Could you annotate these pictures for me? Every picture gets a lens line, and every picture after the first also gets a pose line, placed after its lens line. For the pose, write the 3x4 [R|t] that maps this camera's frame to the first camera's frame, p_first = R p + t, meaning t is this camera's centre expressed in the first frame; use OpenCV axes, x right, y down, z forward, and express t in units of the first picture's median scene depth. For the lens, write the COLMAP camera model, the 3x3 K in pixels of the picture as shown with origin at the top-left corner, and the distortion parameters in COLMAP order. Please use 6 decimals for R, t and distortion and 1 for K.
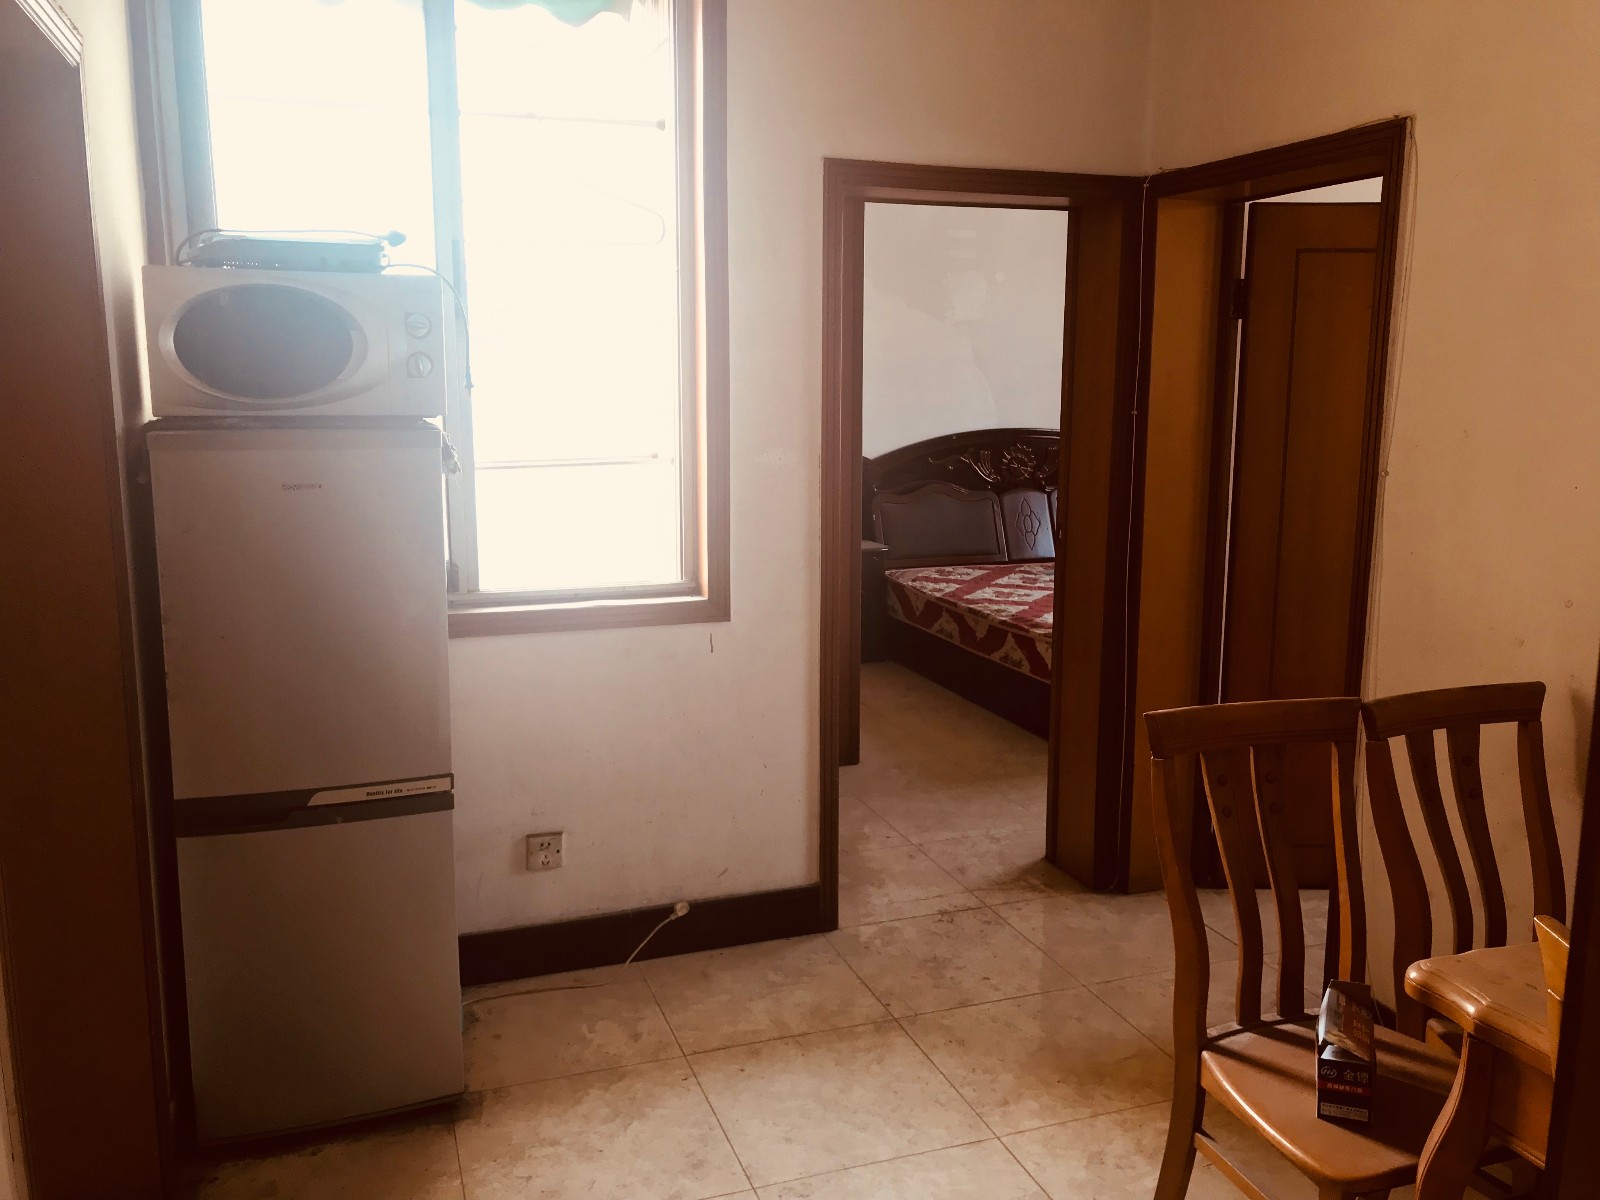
lens RADIAL K [[1317.9, 0, 802.8], [0, 1317.9, 598.1], [0, 0, 1]] dist [-0.007815, -0.001142]
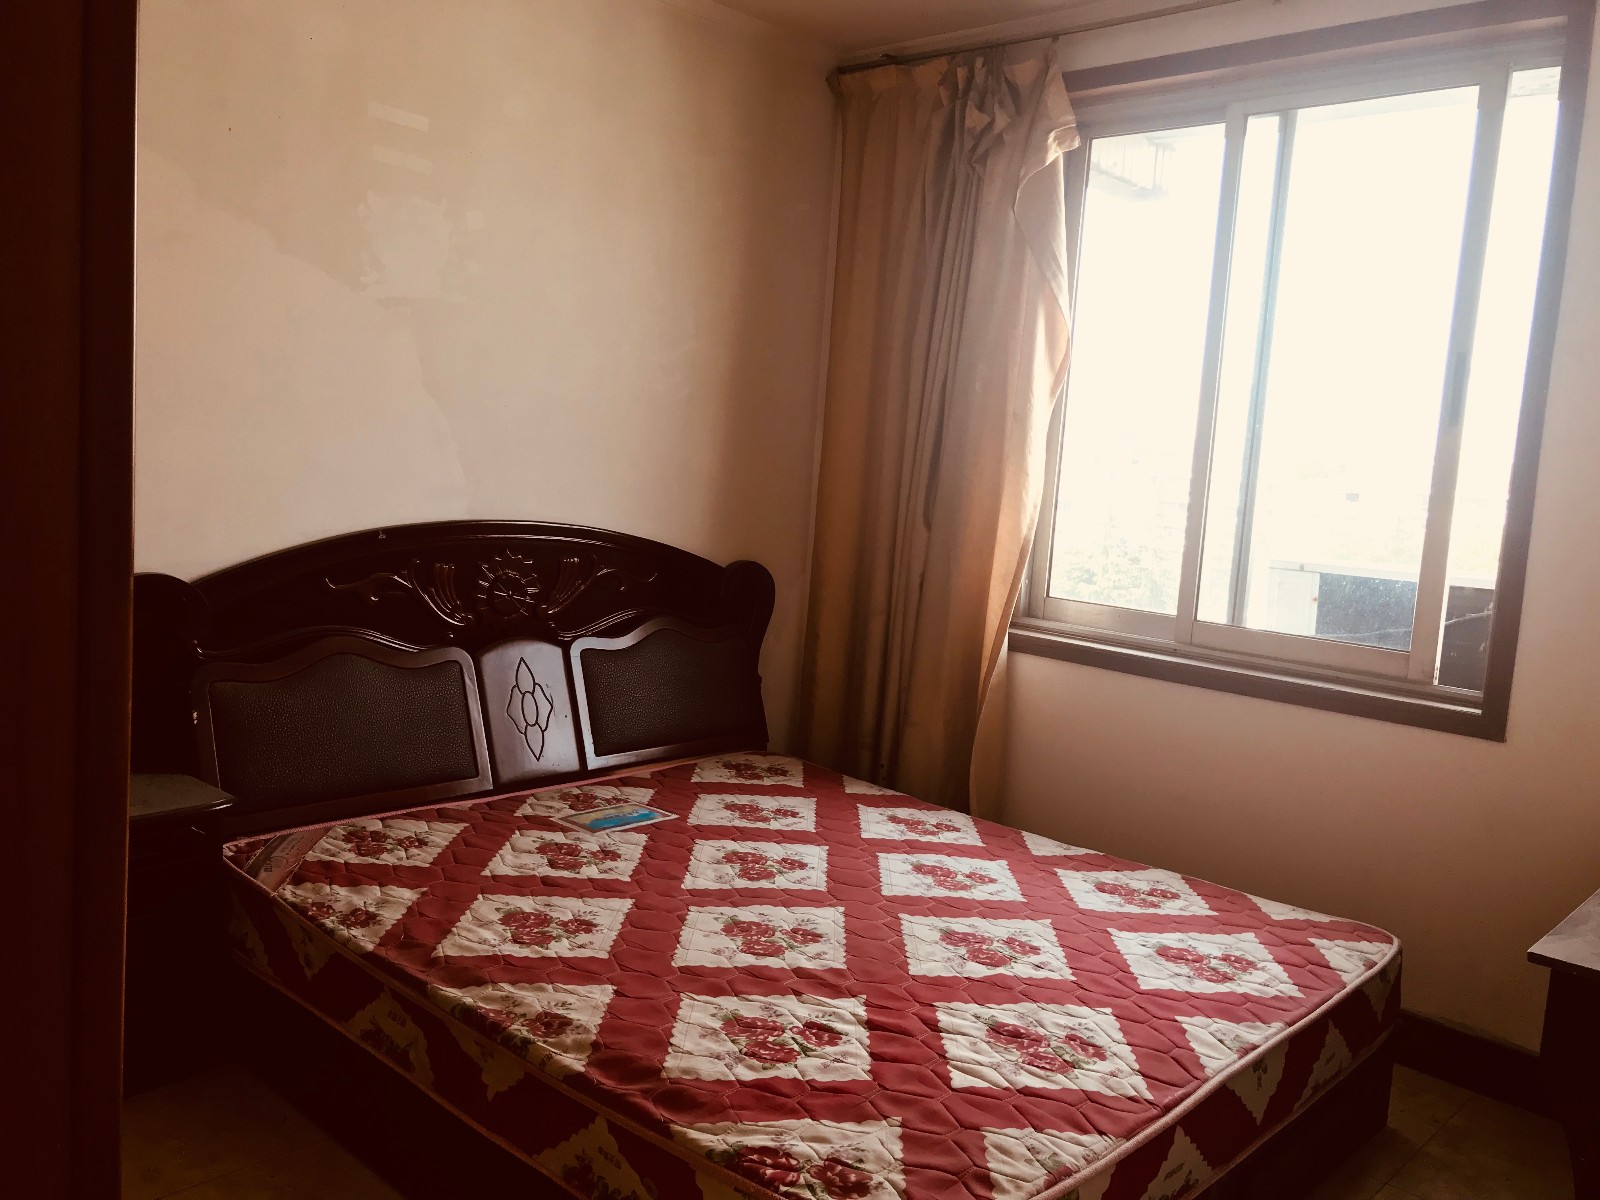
lens RADIAL K [[1317.9, 0, 801.0], [0, 1317.9, 591.3], [0, 0, 1]] dist [-0.007815, -0.001142]
pose [[0.887112, 0.012169, 0.461394, 0.031675], [0.010041, 0.998907, -0.045652, -0.084020], [-0.461446, 0.045131, 0.886020, 0.543638]]
